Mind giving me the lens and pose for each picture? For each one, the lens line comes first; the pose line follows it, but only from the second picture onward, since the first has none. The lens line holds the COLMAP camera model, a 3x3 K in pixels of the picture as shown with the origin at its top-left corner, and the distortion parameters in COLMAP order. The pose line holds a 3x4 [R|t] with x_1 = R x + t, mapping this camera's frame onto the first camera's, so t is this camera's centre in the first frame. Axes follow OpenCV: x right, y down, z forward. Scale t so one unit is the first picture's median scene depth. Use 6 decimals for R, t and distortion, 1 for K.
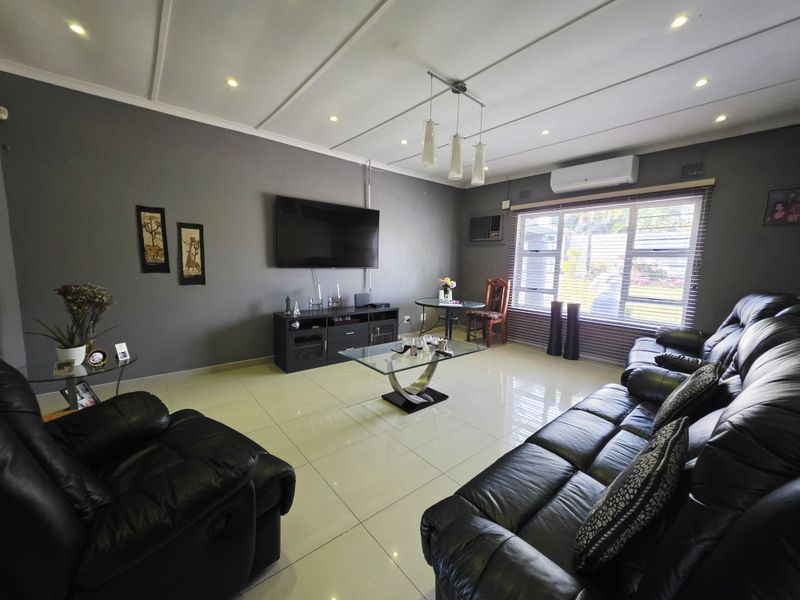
lens RADIAL K [[317.5, 0, 400.0], [0, 317.5, 300.0], [0, 0, 1]] dist [0.002402, 0.000159]
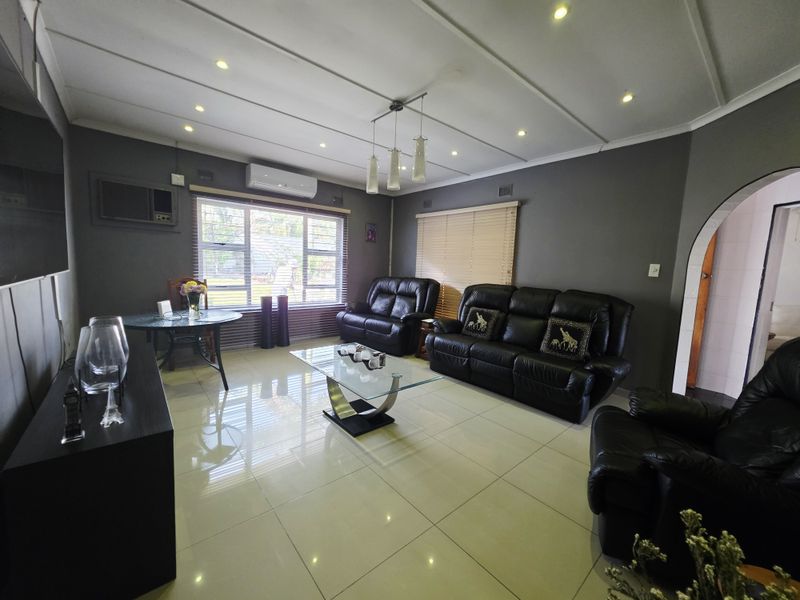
lens RADIAL K [[317.5, 0, 400.0], [0, 317.5, 300.0], [0, 0, 1]] dist [0.002402, 0.000159]
pose [[-0.016787, -0.131959, 0.991113, -0.587948], [0.082469, 0.987692, 0.132900, -0.092859], [-0.996452, 0.083967, -0.005698, 0.631638]]
